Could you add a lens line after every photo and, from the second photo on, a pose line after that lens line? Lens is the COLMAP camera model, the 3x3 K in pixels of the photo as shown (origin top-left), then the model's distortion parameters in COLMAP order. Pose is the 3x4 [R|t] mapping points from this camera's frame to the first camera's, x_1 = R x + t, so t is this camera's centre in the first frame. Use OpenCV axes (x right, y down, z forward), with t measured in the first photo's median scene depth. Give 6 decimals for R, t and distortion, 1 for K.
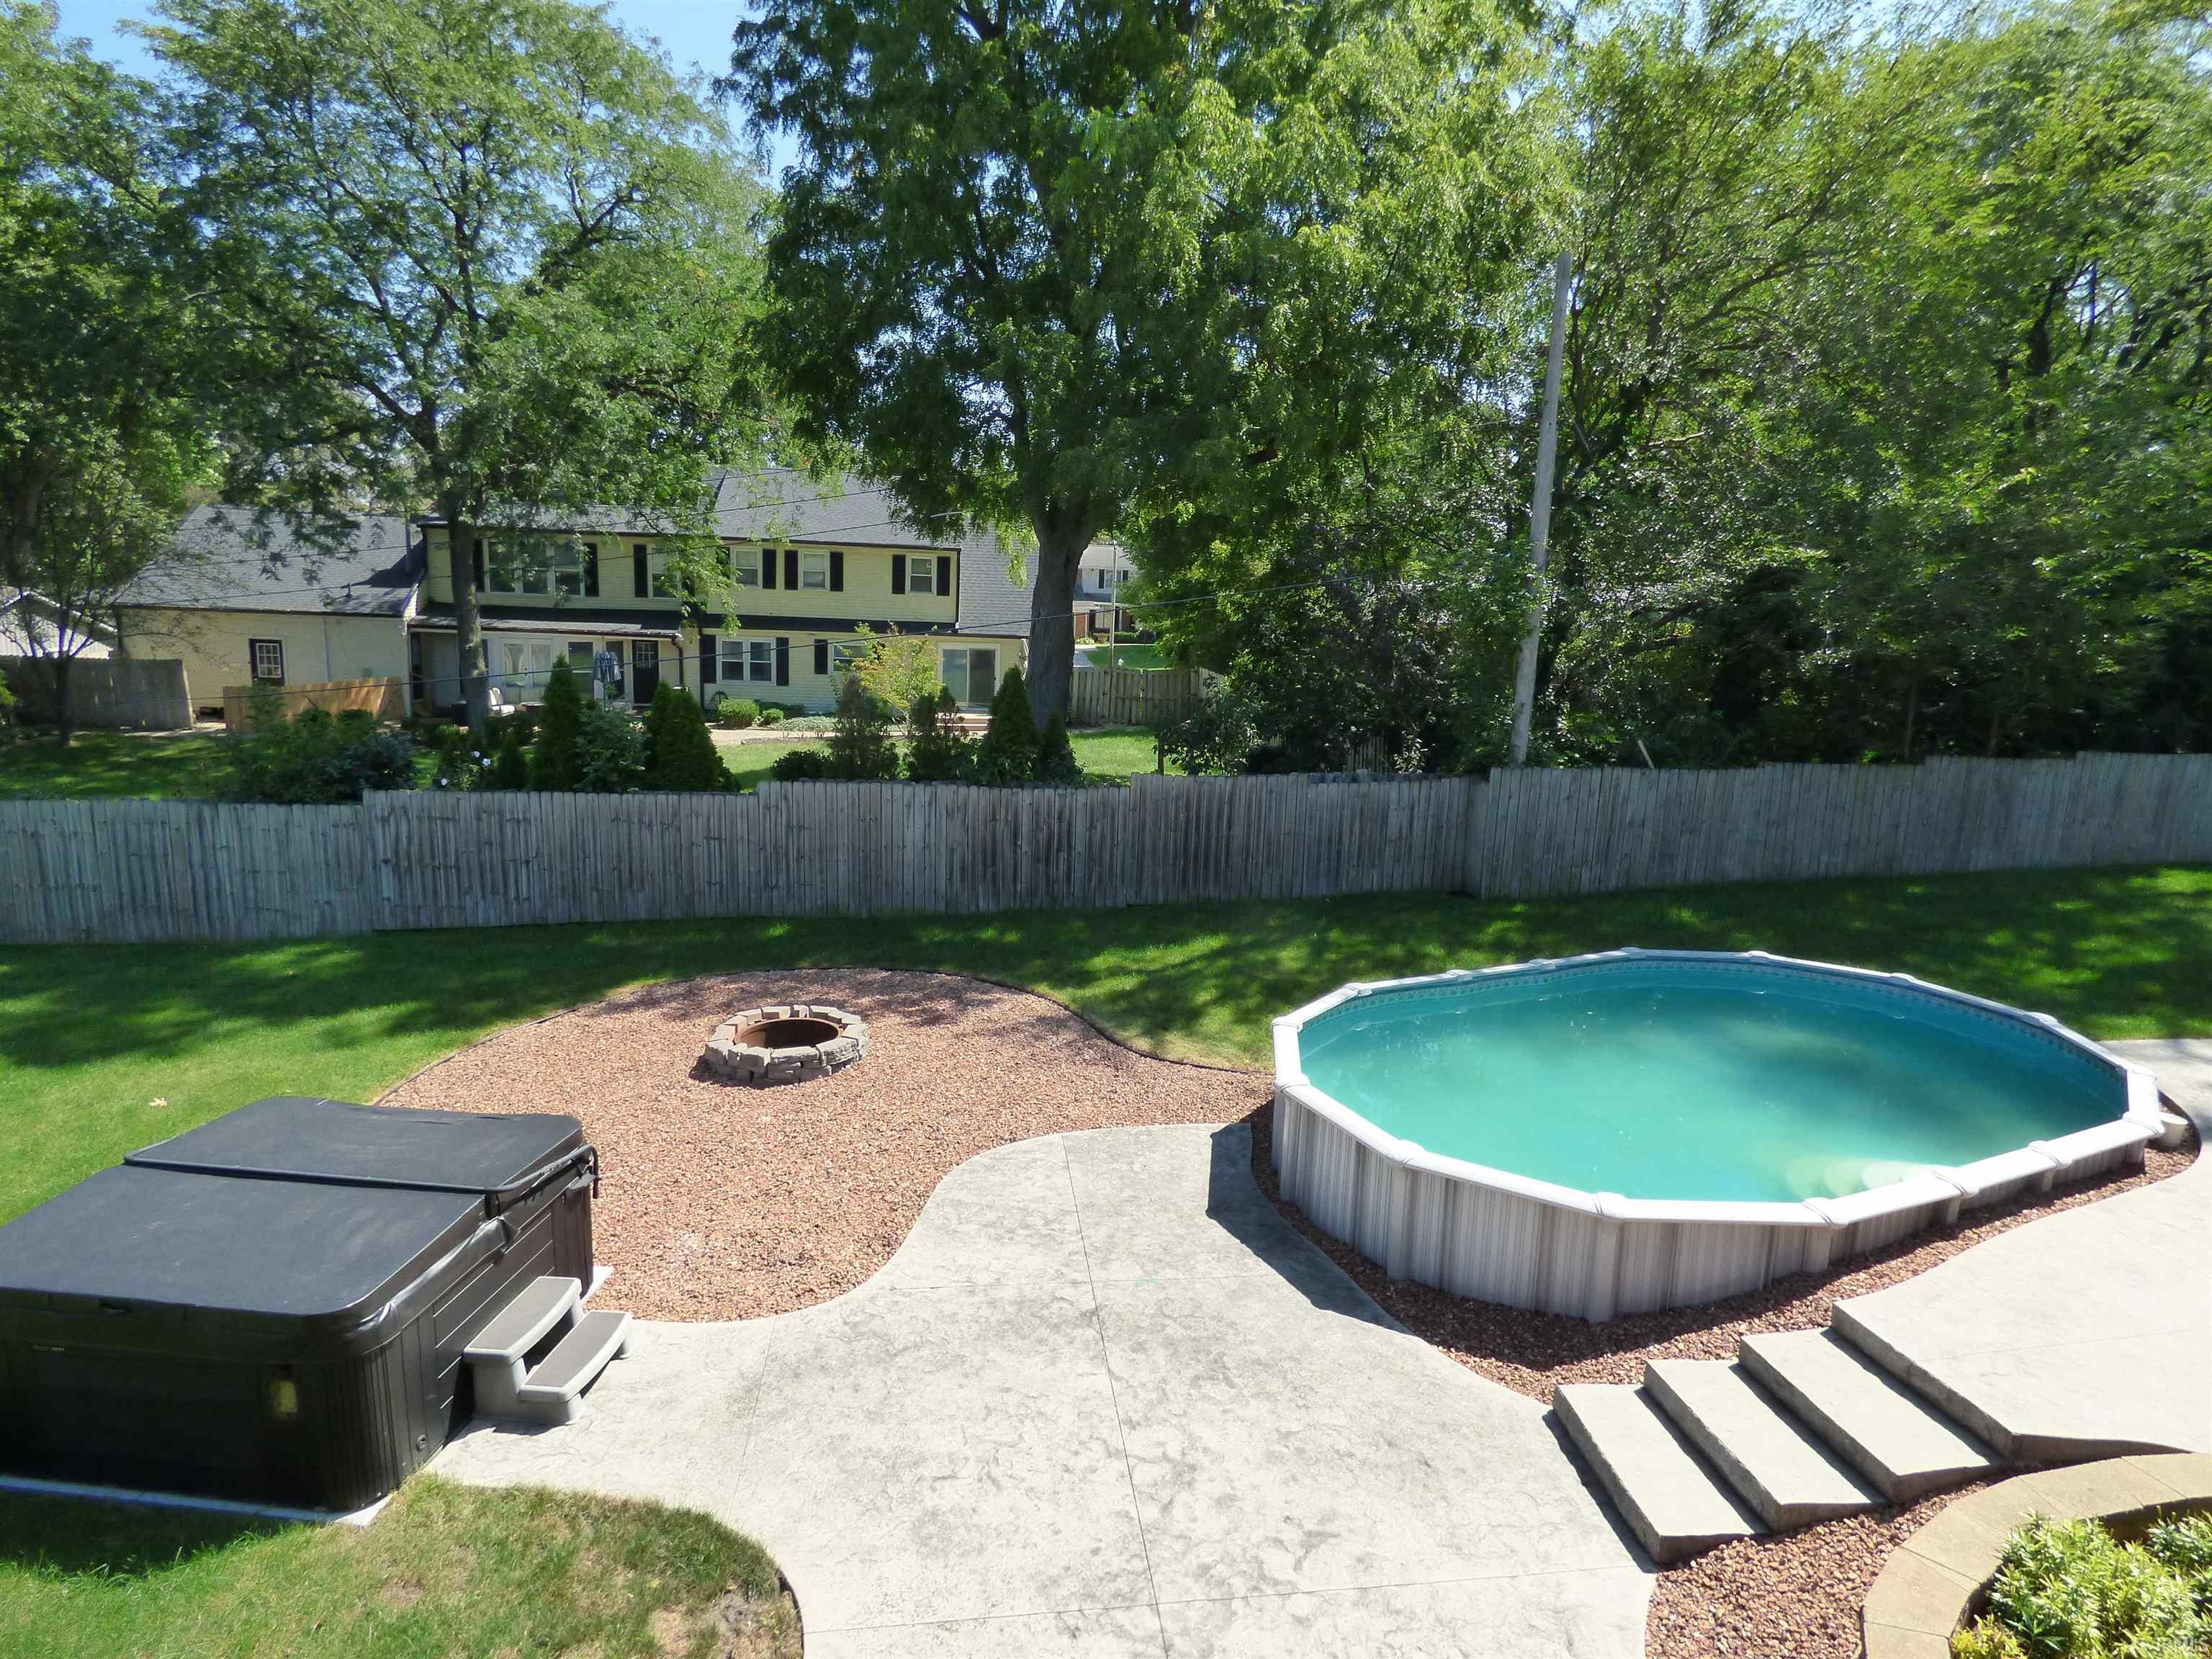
lens RADIAL K [[1360.8, 0, 1106.0], [0, 1360.8, 829.5], [0, 0, 1]] dist [0.000530, -0.010391]
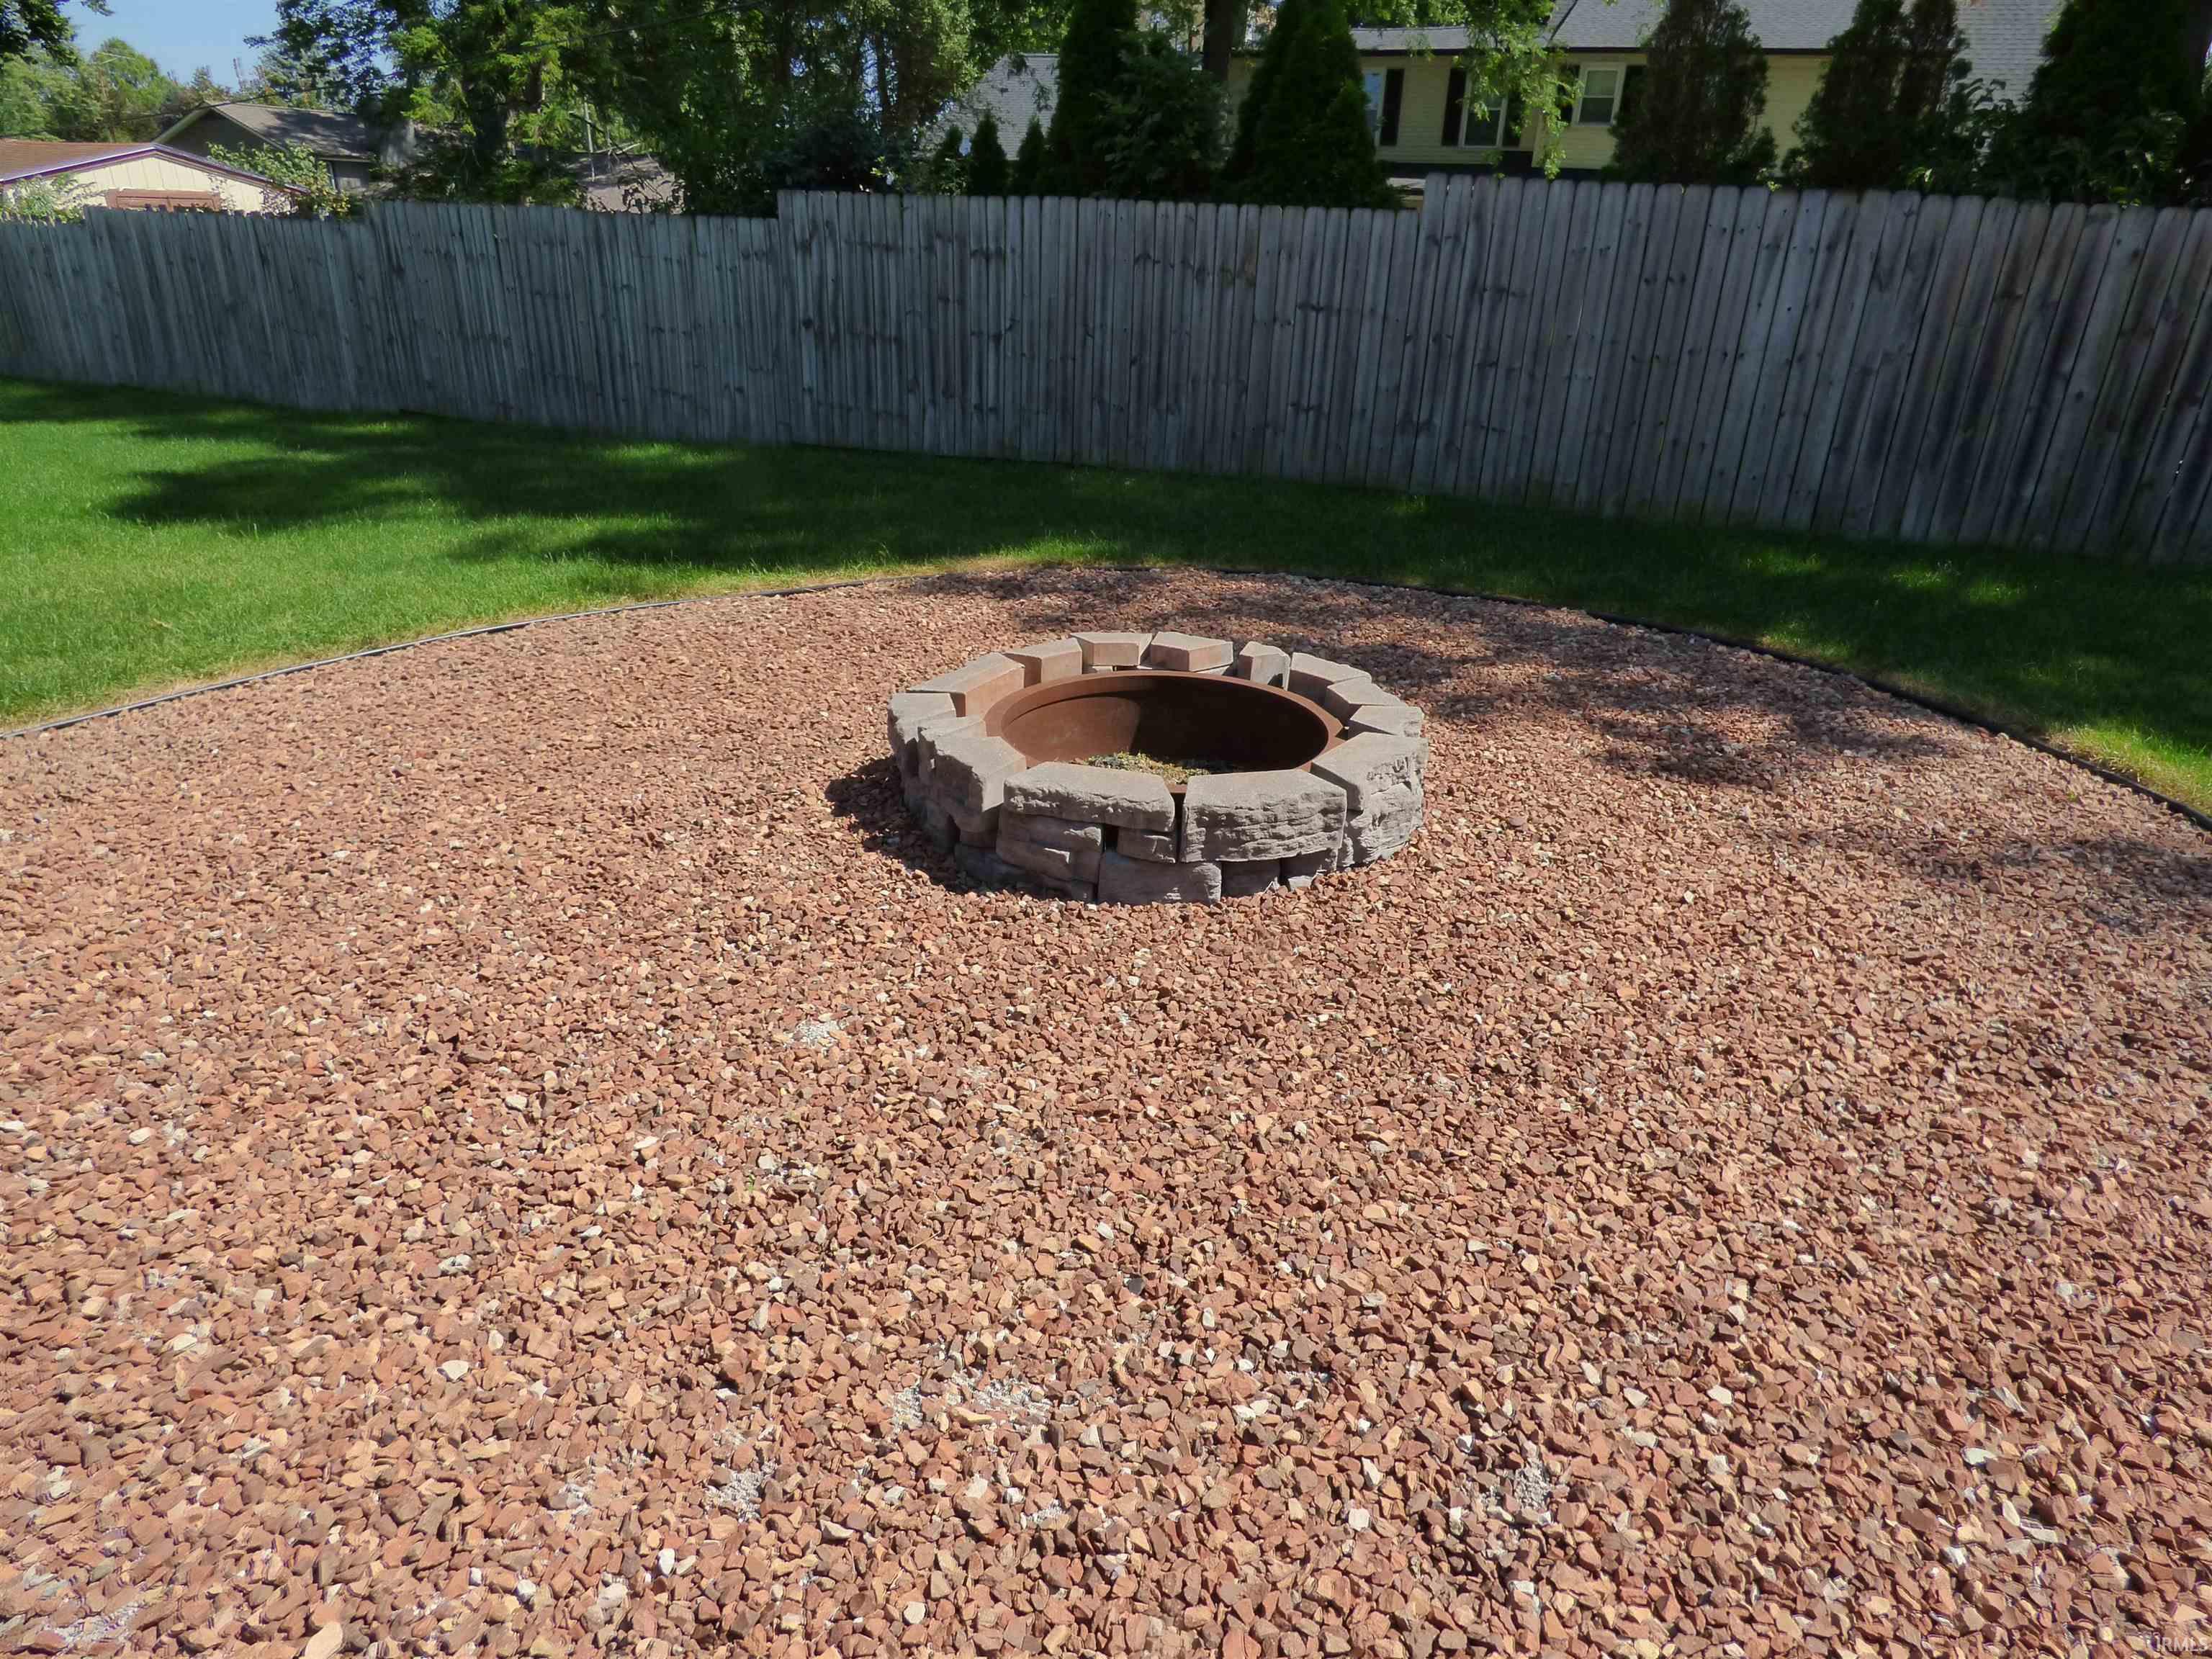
lens RADIAL K [[1360.8, 0, 1106.0], [0, 1360.8, 829.5], [0, 0, 1]] dist [0.000530, -0.010391]
pose [[0.825697, 0.233093, -0.513704, -0.053869], [-0.119053, 0.962133, 0.245208, 0.064143], [0.551408, -0.141309, 0.822181, 0.469463]]
